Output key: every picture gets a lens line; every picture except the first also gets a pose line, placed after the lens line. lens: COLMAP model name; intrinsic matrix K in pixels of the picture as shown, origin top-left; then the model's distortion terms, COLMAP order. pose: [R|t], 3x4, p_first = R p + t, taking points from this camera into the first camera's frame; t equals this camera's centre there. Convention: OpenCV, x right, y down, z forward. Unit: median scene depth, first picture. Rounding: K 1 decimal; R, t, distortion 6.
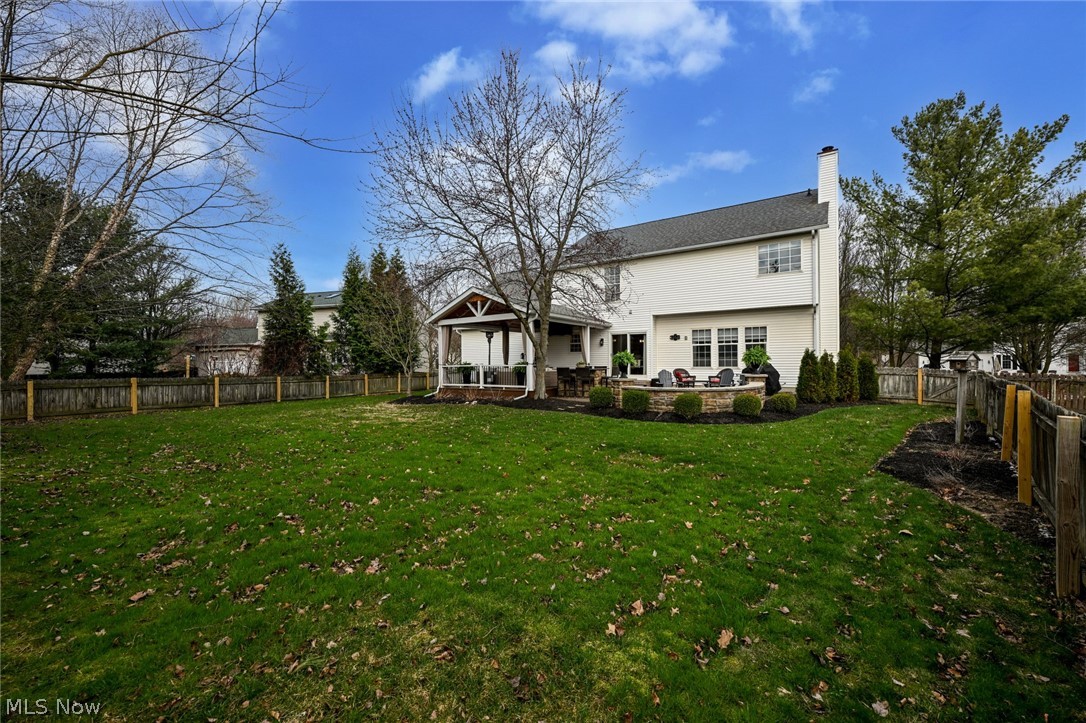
lens RADIAL K [[438.1, 0, 543.0], [0, 438.1, 361.5], [0, 0, 1]] dist [-0.001180, 0.000056]
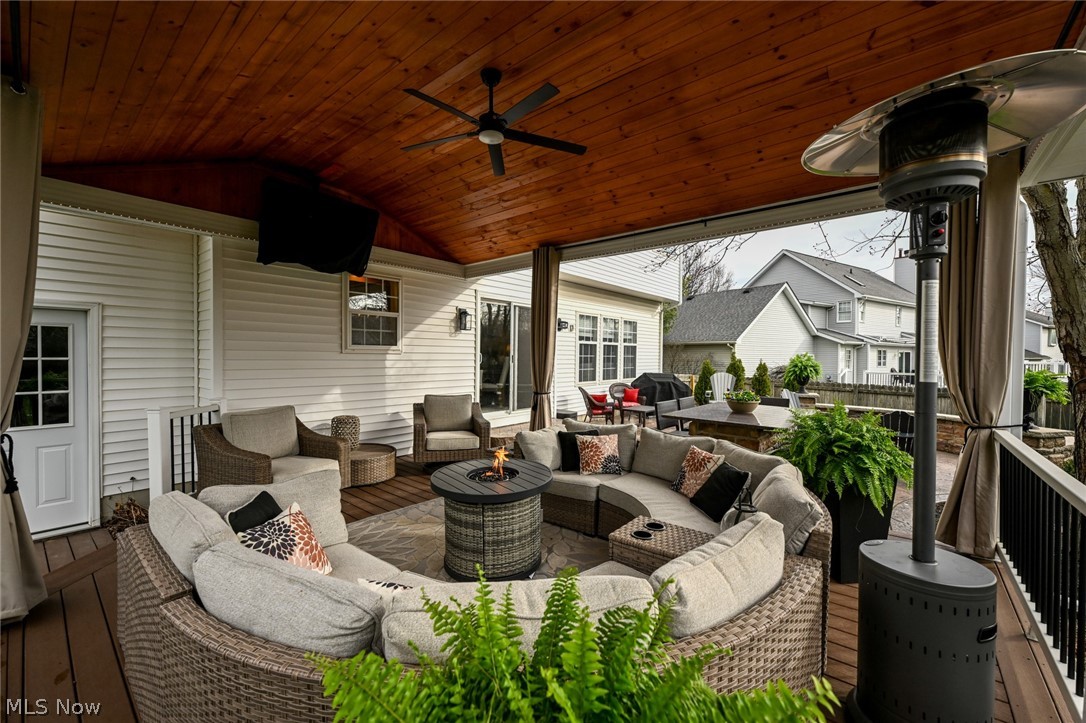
lens RADIAL K [[438.1, 0, 543.0], [0, 438.1, 361.5], [0, 0, 1]] dist [-0.001180, 0.000056]
pose [[0.070095, -0.009716, 0.997493, -0.216107], [-0.010660, 0.999888, 0.010488, -0.020456], [-0.997483, -0.011368, 0.069983, 1.081370]]
